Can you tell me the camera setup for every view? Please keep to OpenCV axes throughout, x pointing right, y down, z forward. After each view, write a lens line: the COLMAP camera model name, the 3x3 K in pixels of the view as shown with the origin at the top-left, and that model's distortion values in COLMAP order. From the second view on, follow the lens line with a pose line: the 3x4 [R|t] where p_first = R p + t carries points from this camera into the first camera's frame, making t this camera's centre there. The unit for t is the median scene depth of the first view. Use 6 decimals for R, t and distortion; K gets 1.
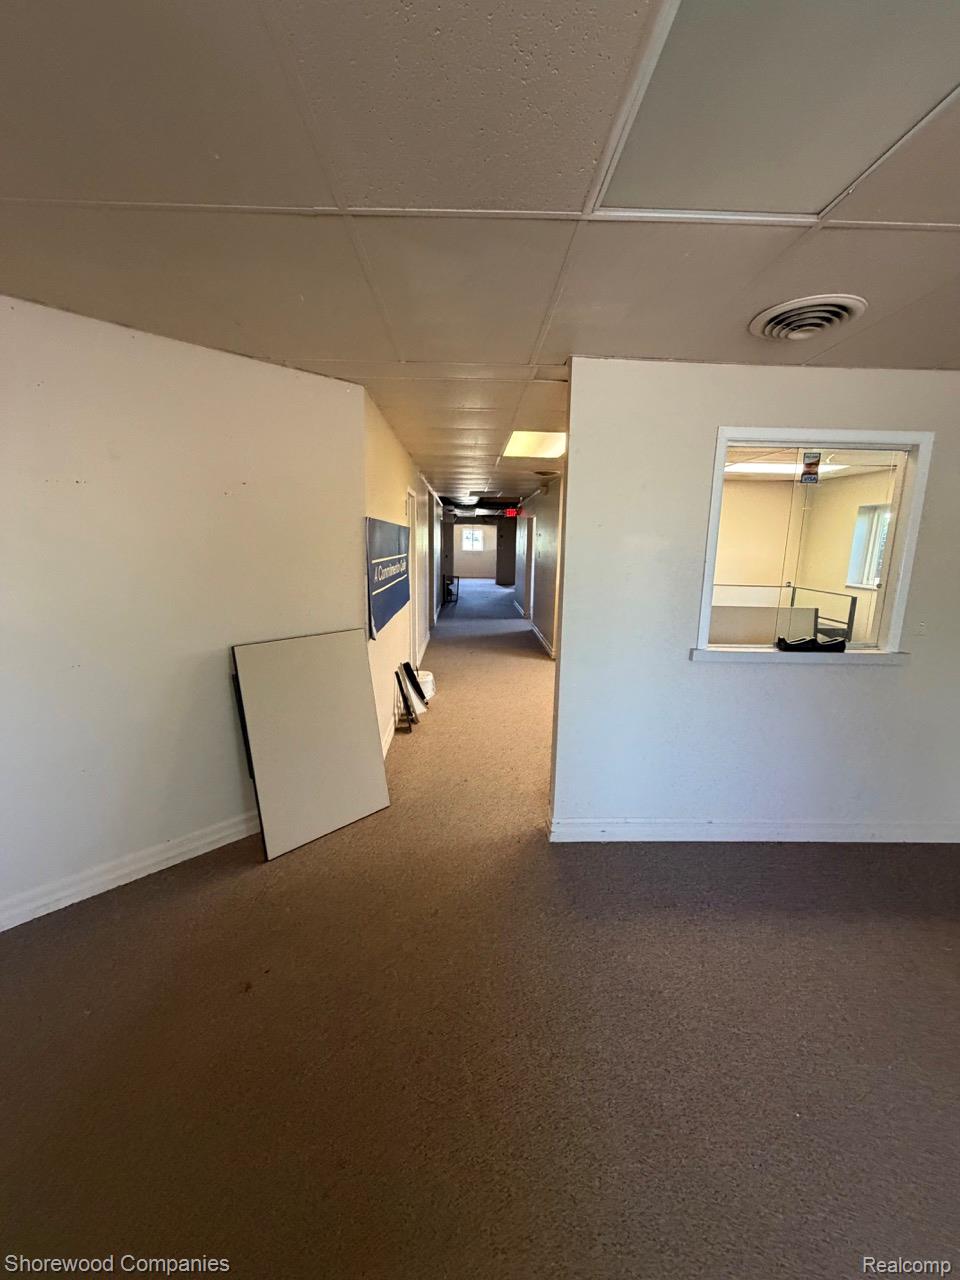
lens RADIAL K [[507.9, 0, 479.6], [0, 507.9, 636.2], [0, 0, 1]] dist [0.000857, 0.000164]
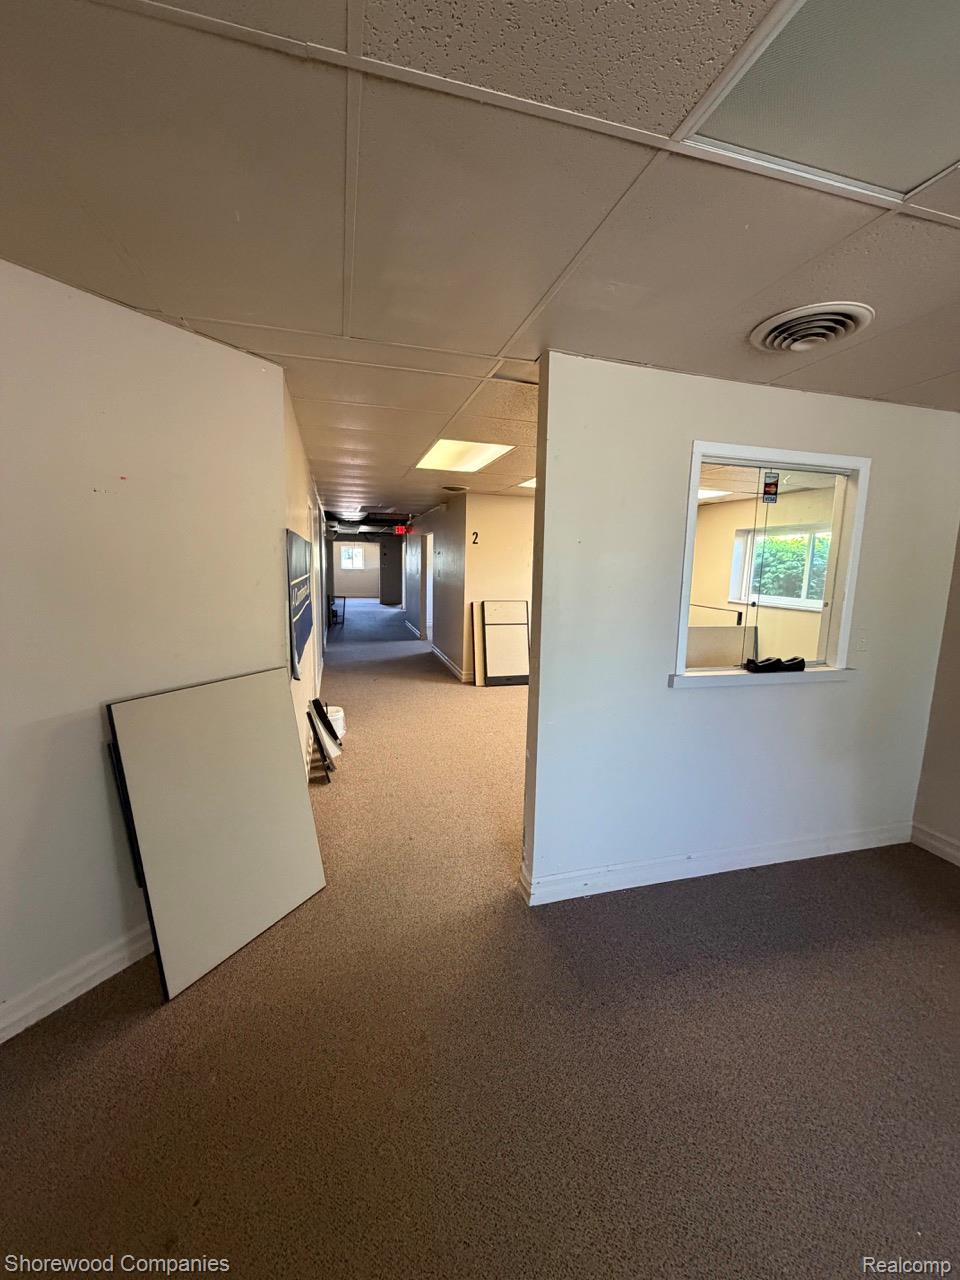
lens RADIAL K [[507.9, 0, 479.6], [0, 507.9, 636.2], [0, 0, 1]] dist [0.000857, 0.000164]
pose [[0.969992, -0.031089, 0.241140, -0.092430], [0.039537, 0.998759, -0.030274, -0.020361], [-0.239899, 0.038899, 0.970018, 0.111207]]
